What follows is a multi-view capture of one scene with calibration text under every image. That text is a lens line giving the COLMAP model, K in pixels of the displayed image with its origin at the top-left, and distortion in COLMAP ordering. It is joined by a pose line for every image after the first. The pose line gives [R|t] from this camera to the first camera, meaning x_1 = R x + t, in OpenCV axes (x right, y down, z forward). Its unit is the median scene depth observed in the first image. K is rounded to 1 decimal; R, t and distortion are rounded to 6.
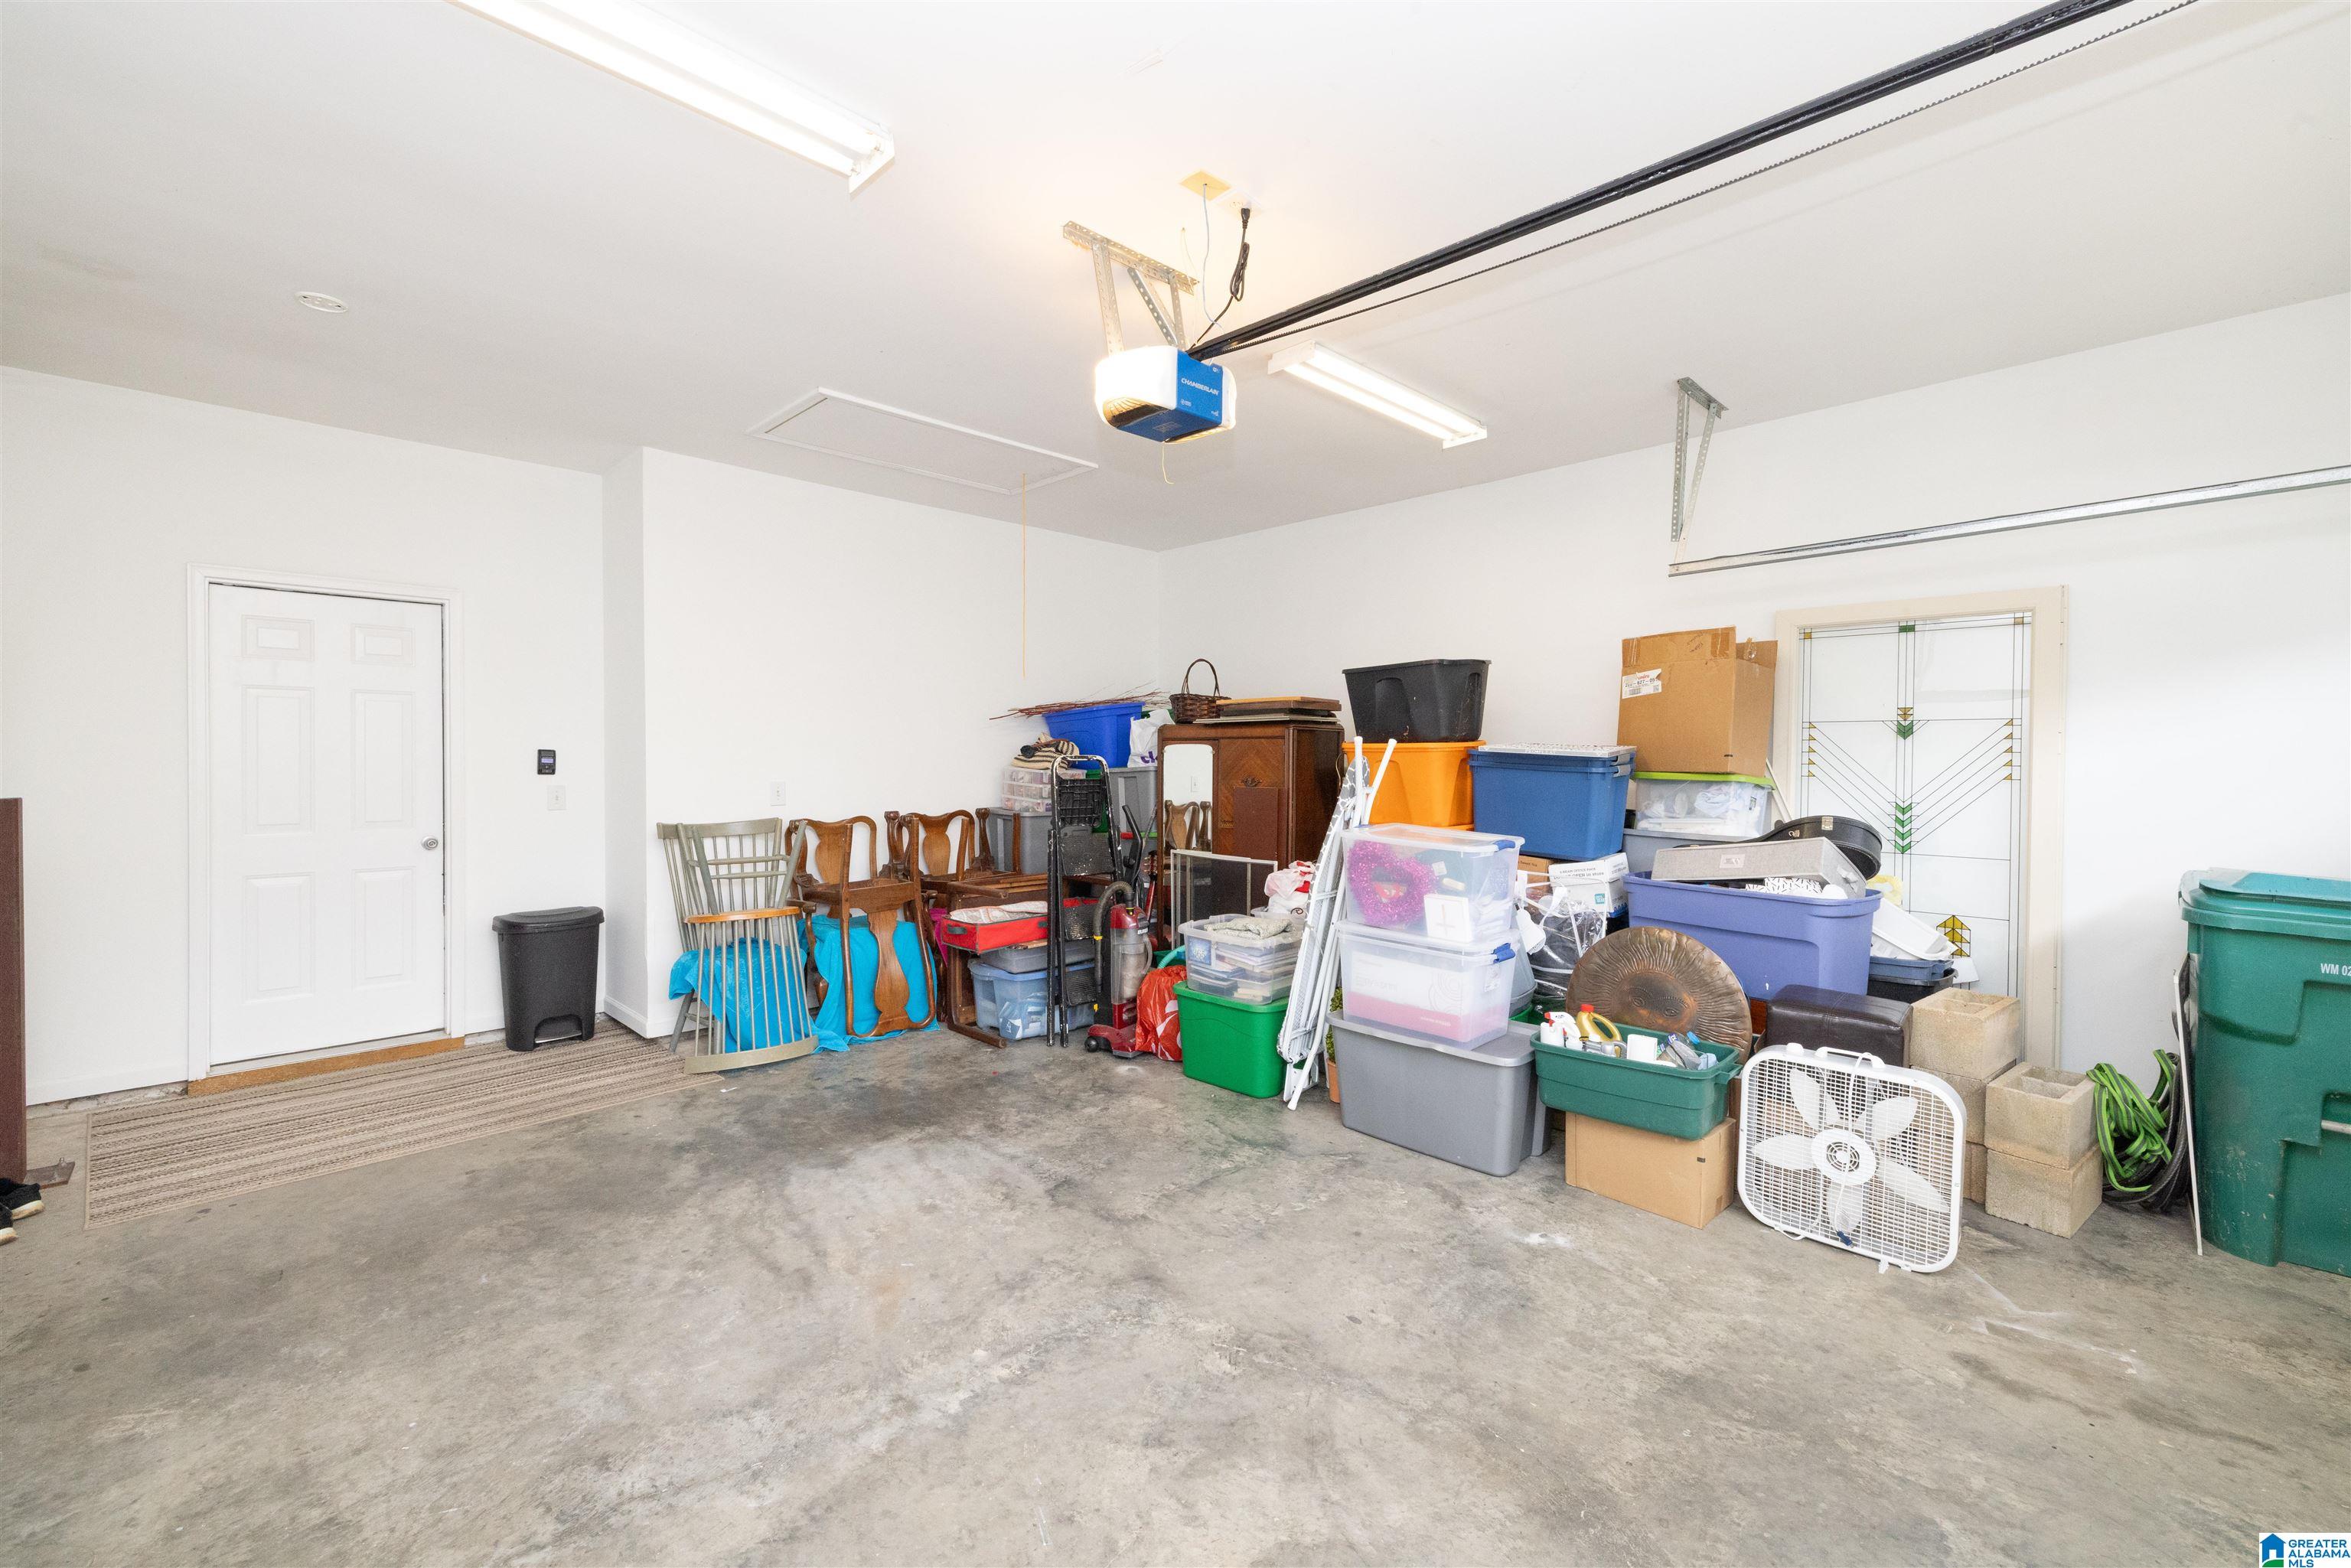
lens RADIAL K [[983.8, 0, 1174.9], [0, 983.8, 770.4], [0, 0, 1]] dist [-0.001599, 0.000143]
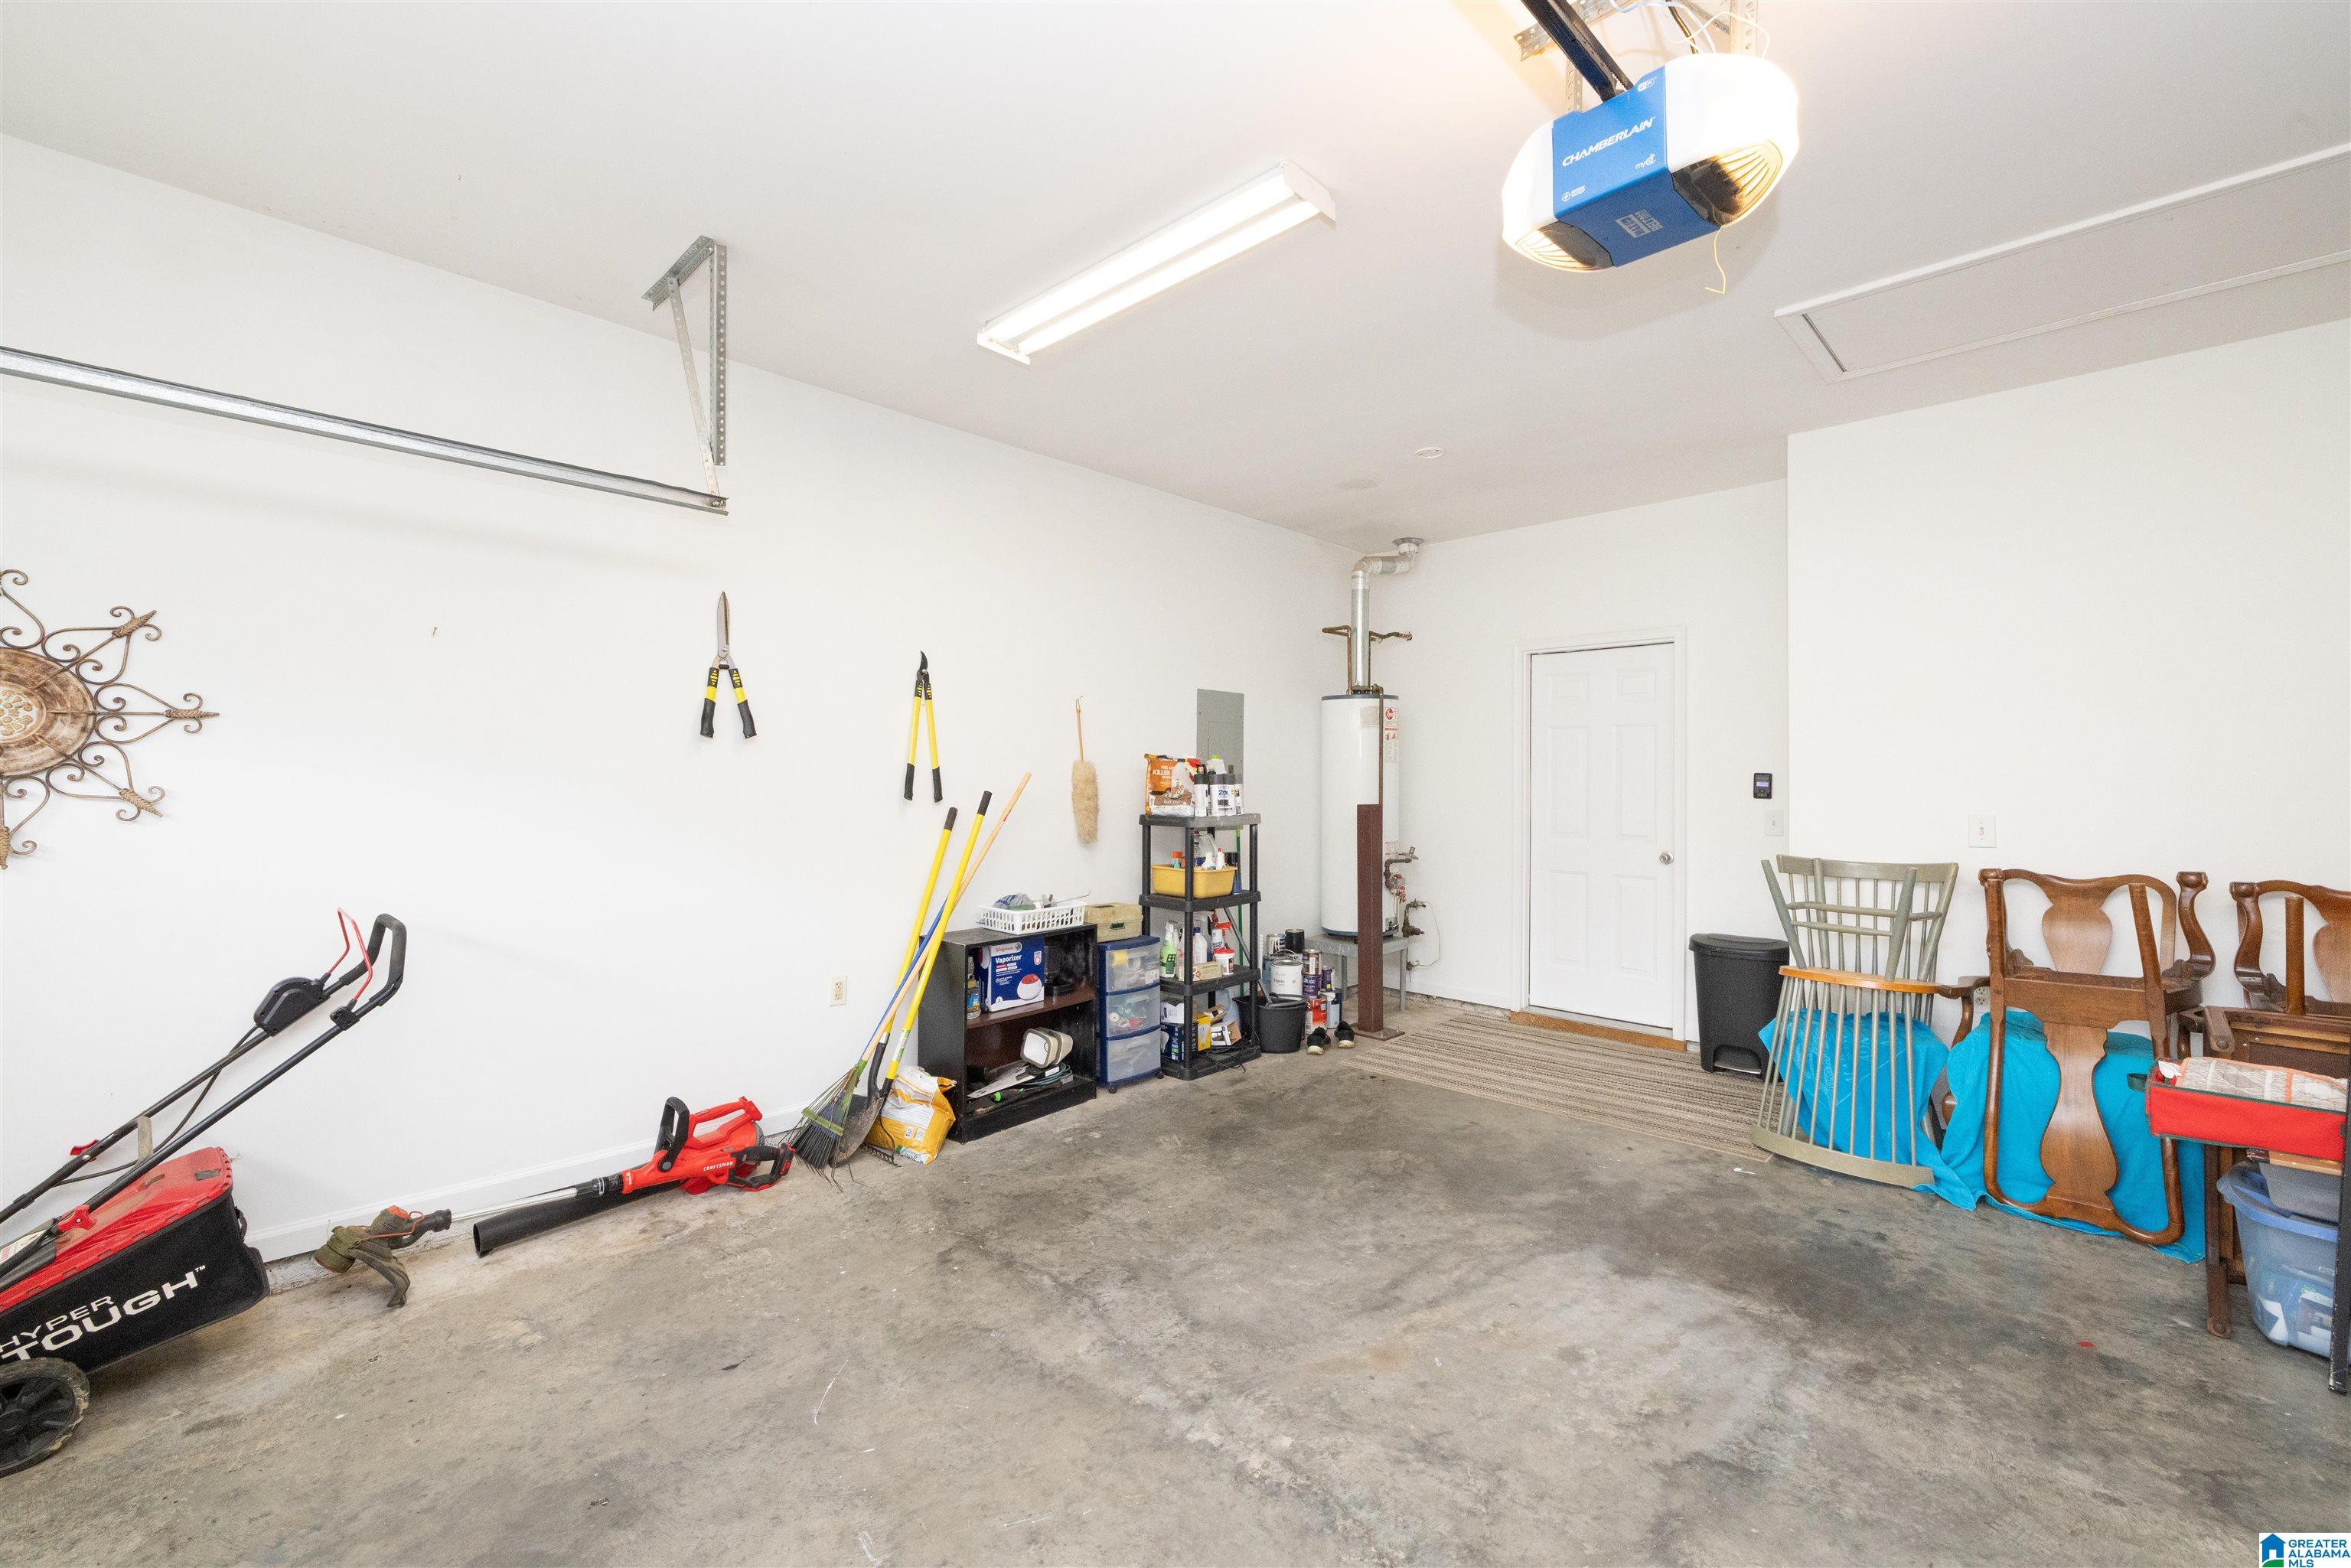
lens RADIAL K [[983.8, 0, 1174.9], [0, 983.8, 770.4], [0, 0, 1]] dist [-0.001599, 0.000143]
pose [[0.001118, -0.009495, -0.999954, 0.433423], [-0.015204, 0.999839, -0.009510, -0.007282], [0.999884, 0.015214, 0.000974, 0.543420]]
